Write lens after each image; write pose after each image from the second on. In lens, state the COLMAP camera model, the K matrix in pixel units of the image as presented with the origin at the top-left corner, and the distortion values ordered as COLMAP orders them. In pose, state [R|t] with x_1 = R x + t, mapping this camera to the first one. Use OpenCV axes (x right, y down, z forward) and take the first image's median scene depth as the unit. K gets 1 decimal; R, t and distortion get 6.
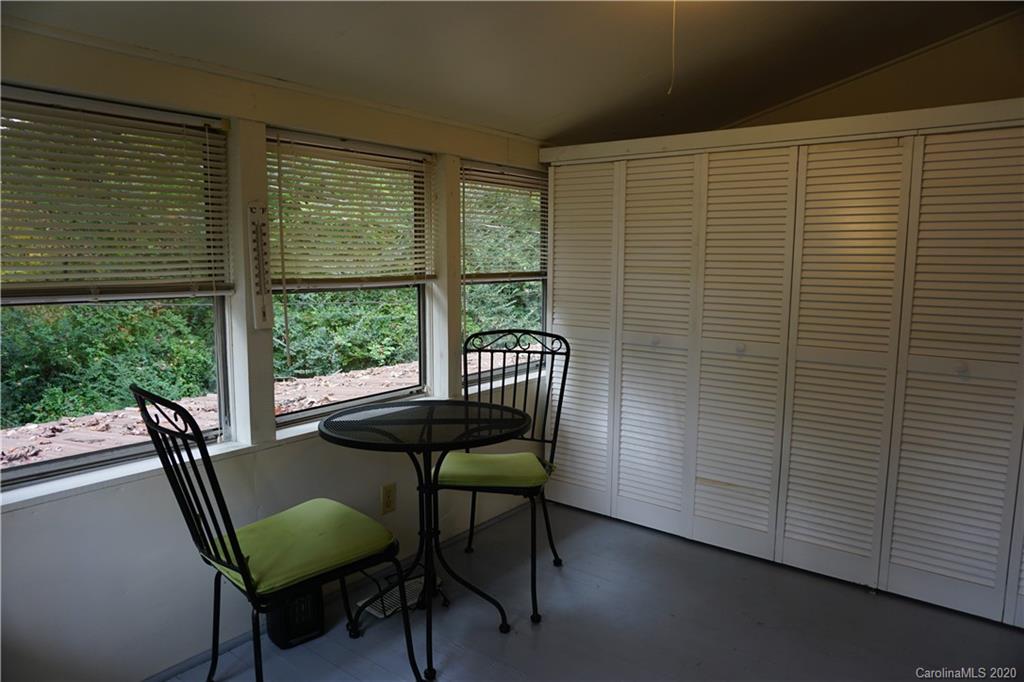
lens RADIAL K [[680.4, 0, 513.4], [0, 680.4, 339.8], [0, 0, 1]] dist [-0.055869, 0.040628]
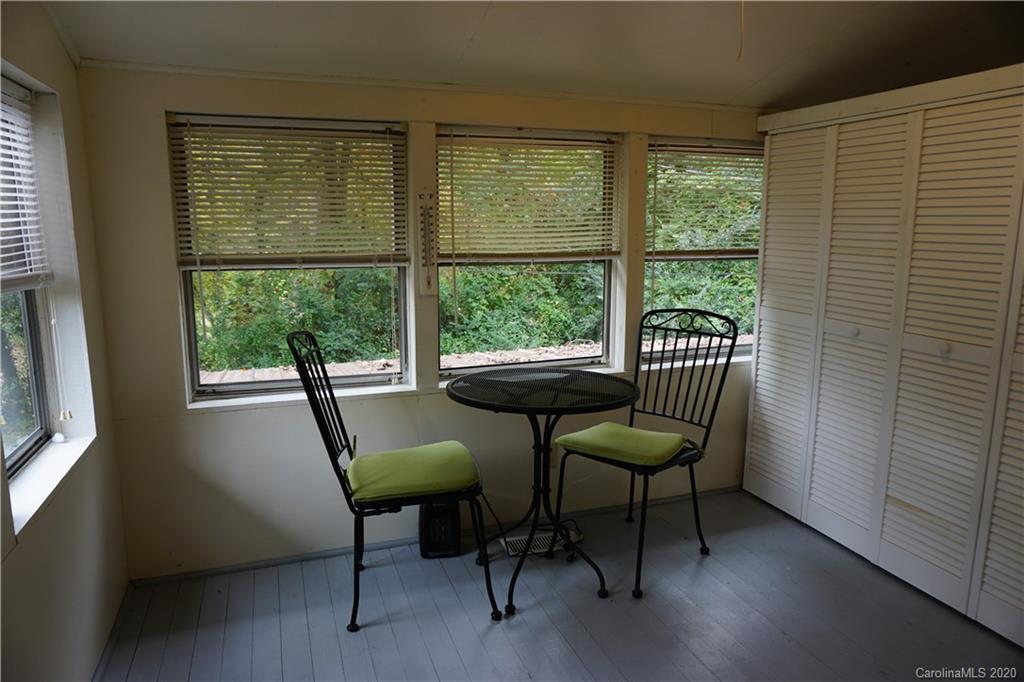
lens RADIAL K [[680.4, 0, 513.4], [0, 680.4, 339.8], [0, 0, 1]] dist [-0.055869, 0.040628]
pose [[0.848247, 0.086164, -0.522545, 0.295641], [-0.061542, 0.996029, 0.064338, -0.017902], [0.526013, -0.022416, 0.850181, 0.034981]]
